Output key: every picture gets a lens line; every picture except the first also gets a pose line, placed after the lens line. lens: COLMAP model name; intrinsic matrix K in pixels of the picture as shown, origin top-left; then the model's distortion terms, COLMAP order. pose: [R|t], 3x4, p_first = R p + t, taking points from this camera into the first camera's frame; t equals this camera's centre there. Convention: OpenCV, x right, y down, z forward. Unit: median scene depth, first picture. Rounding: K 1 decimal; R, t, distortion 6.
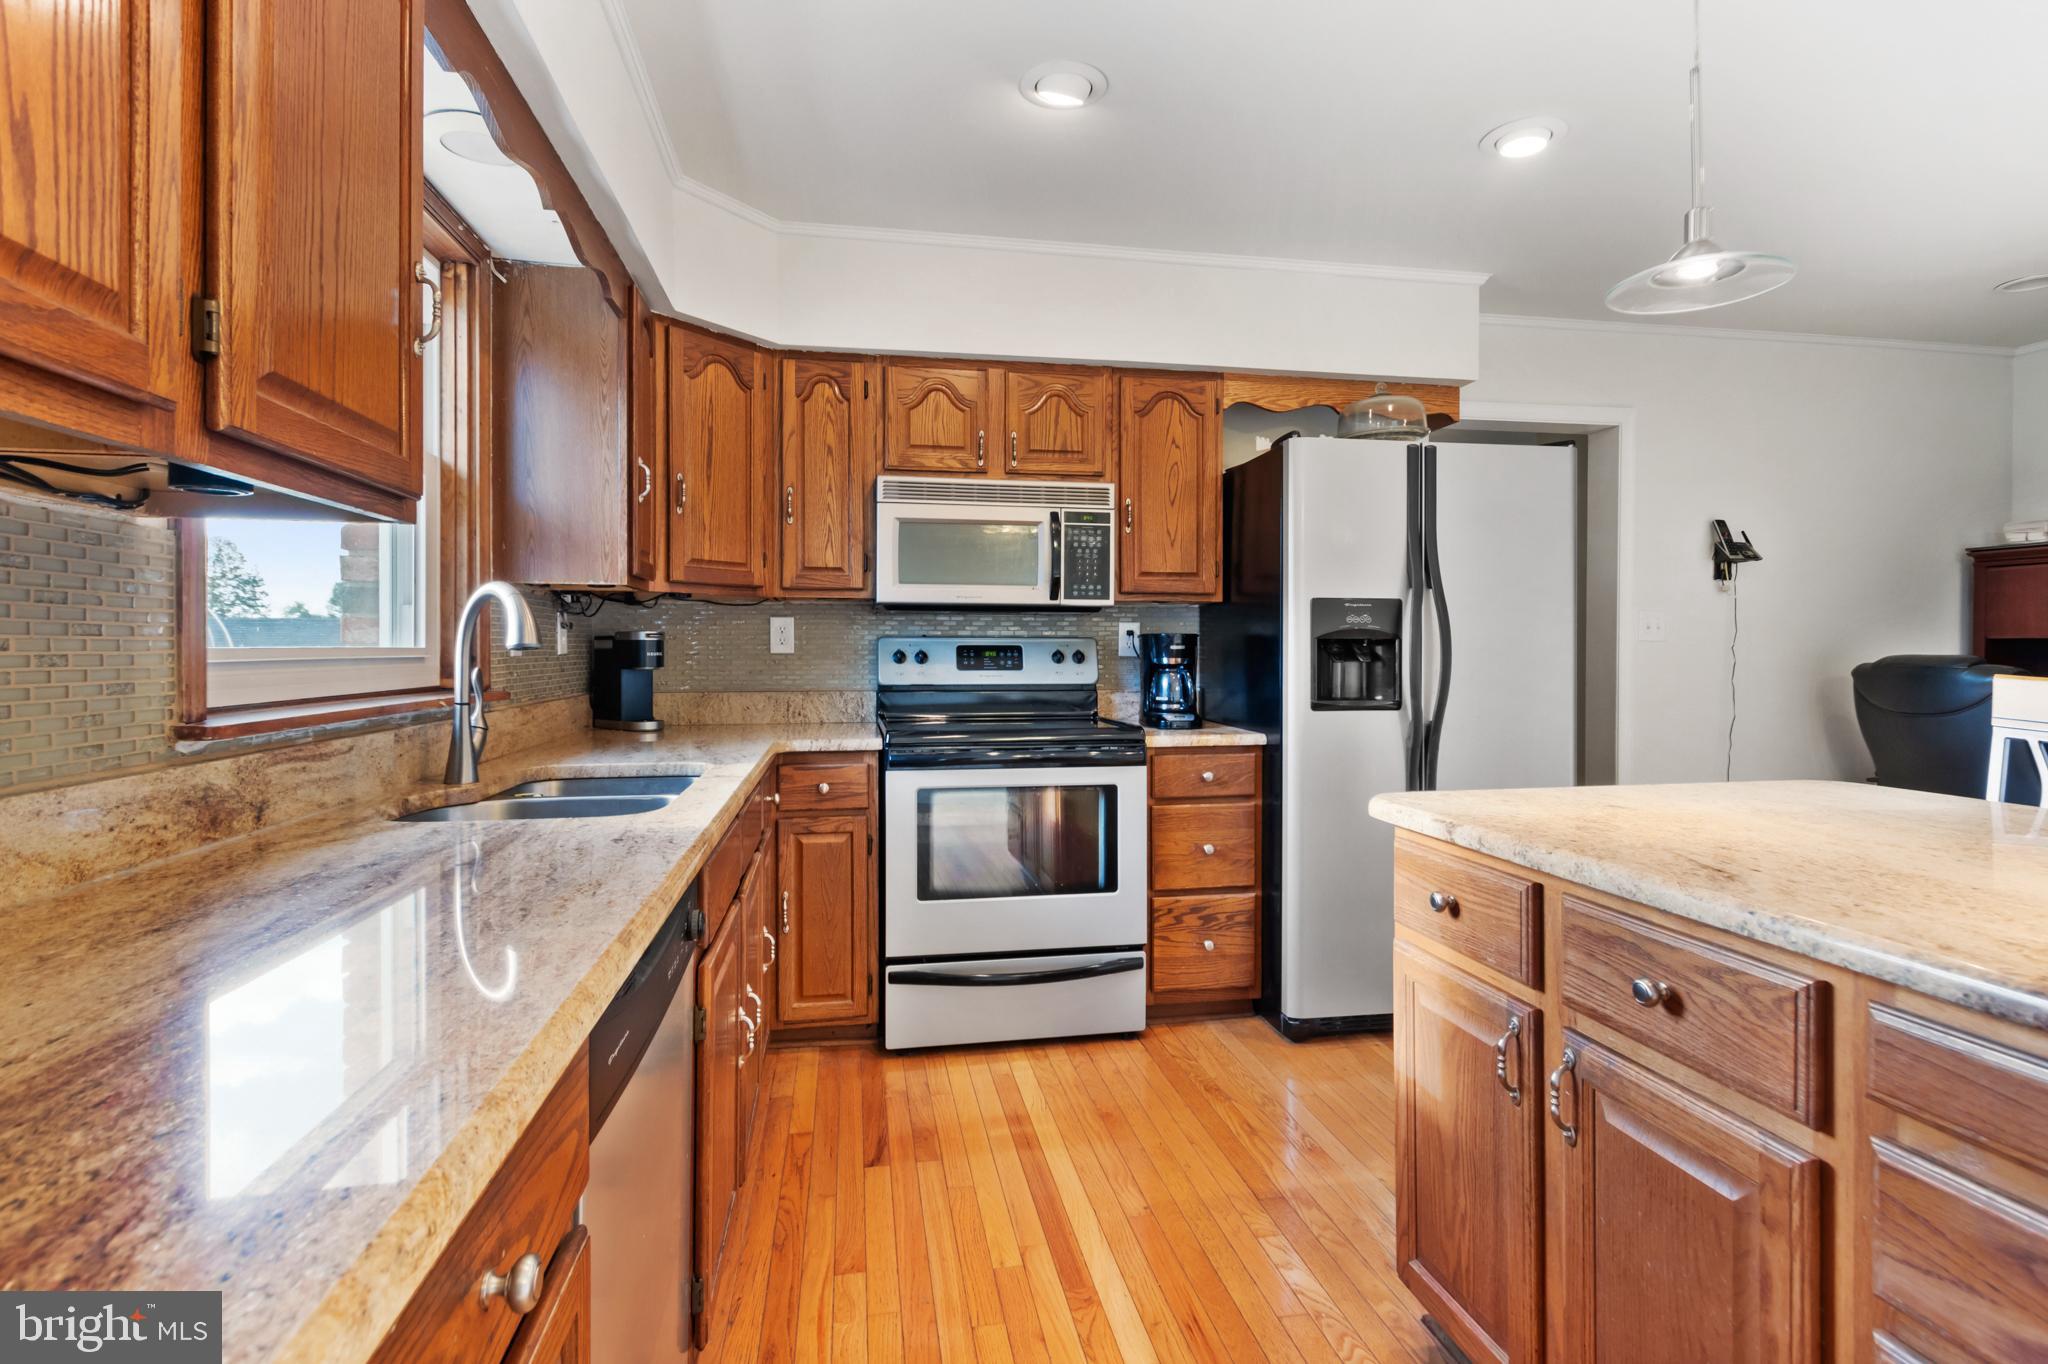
lens RADIAL K [[990.0, 0, 1021.5], [0, 990.0, 645.3], [0, 0, 1]] dist [0.001331, 0.000159]
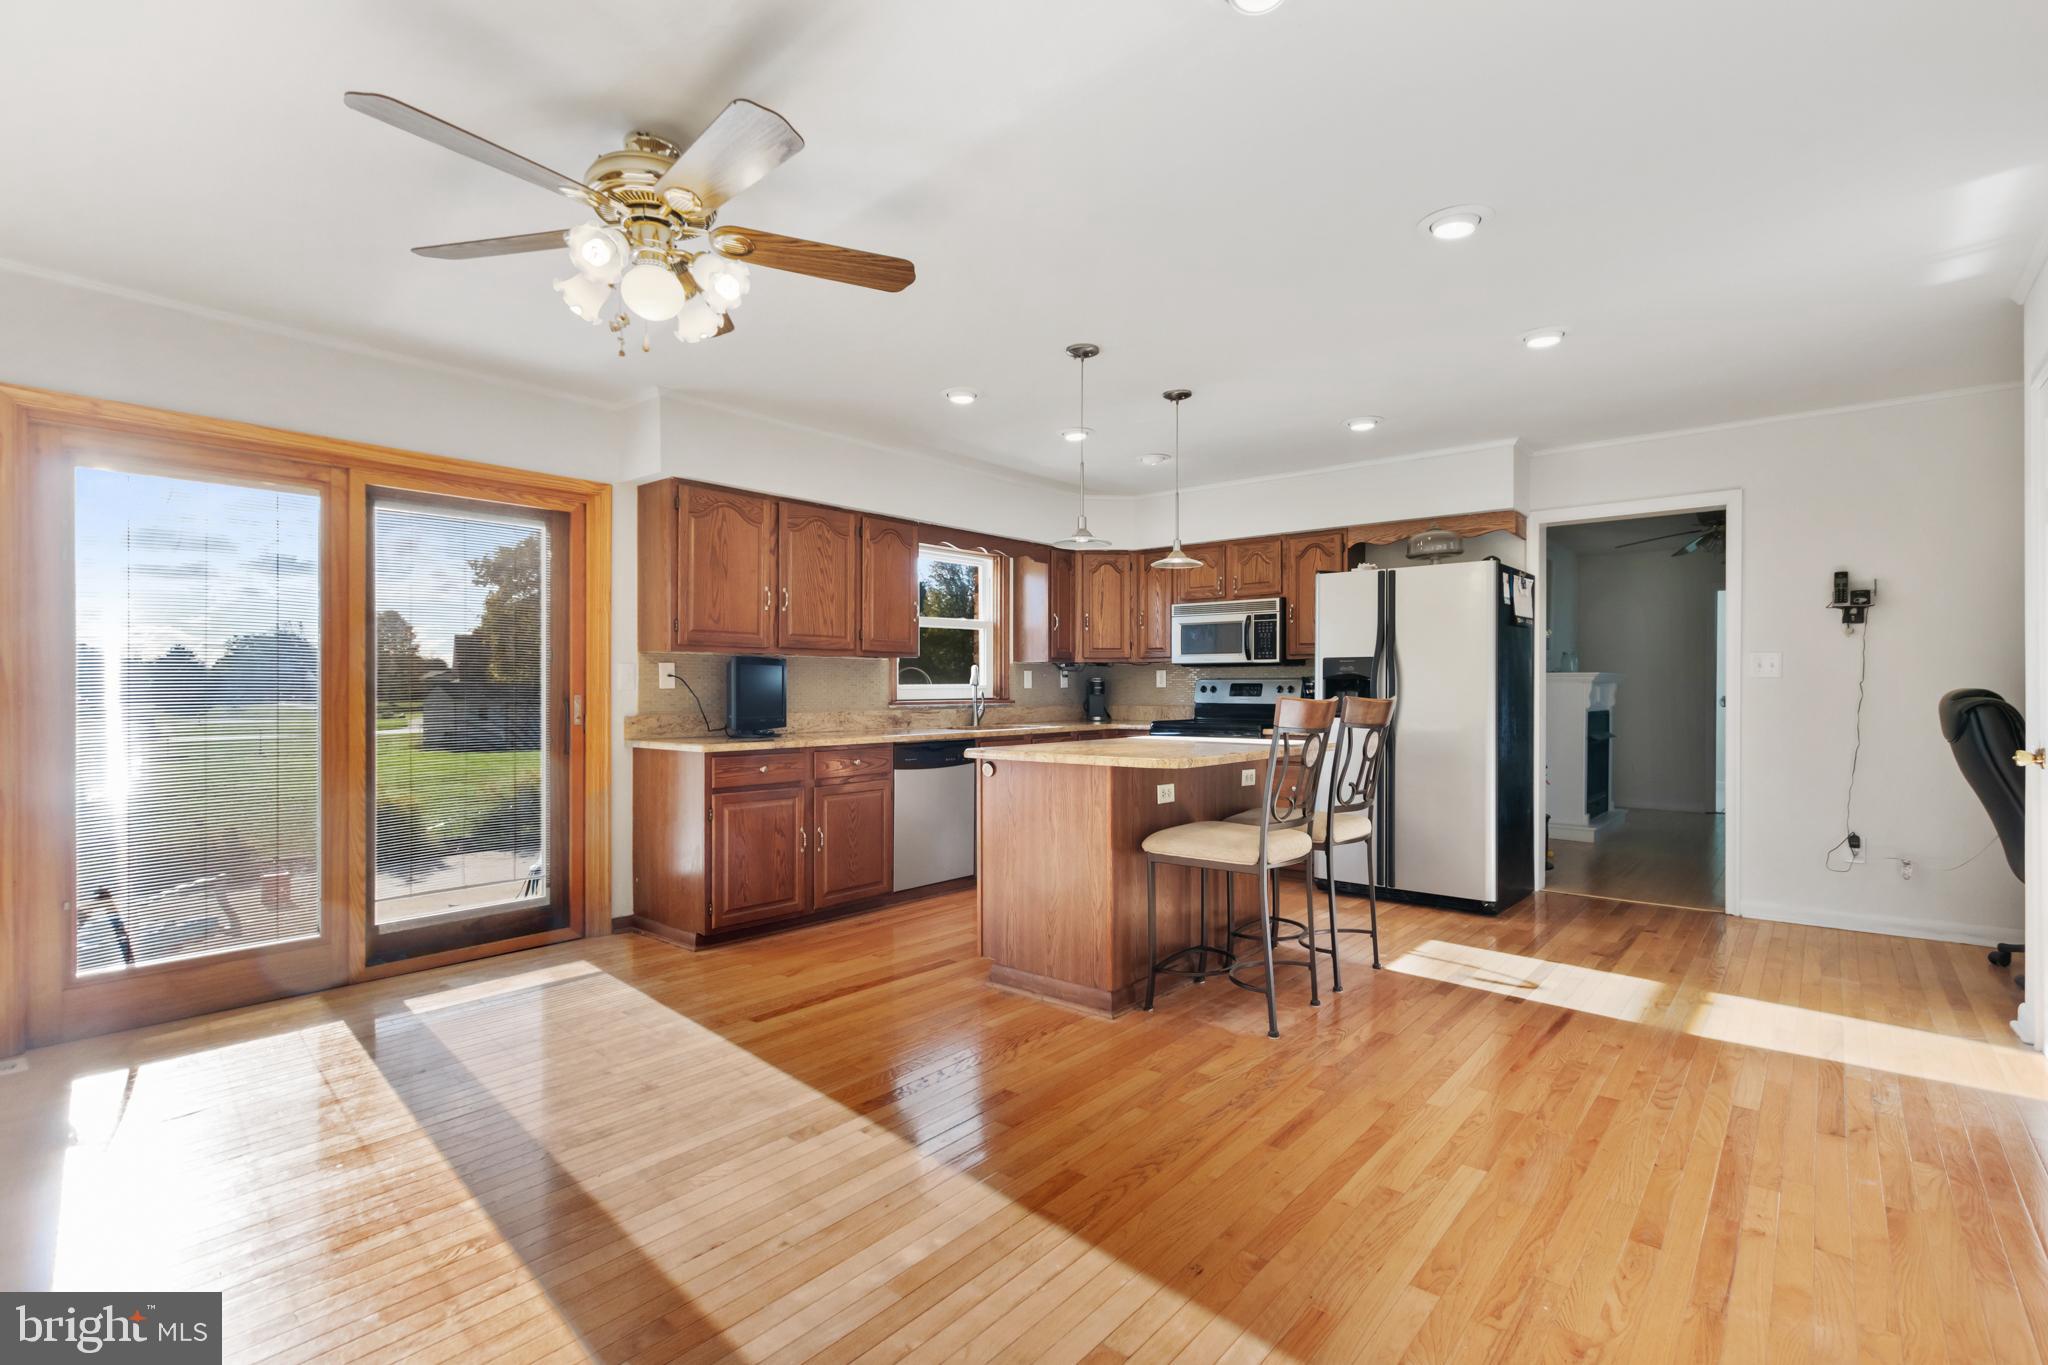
lens RADIAL K [[957.8, 0, 1024.0], [0, 957.8, 682.5], [0, 0, 1]] dist [0.002169, 0.000317]
pose [[0.649350, -0.004498, -0.760477, 1.189157], [0.002208, 0.999989, -0.004030, 0.005234], [0.760487, 0.000938, 0.649353, -0.573108]]
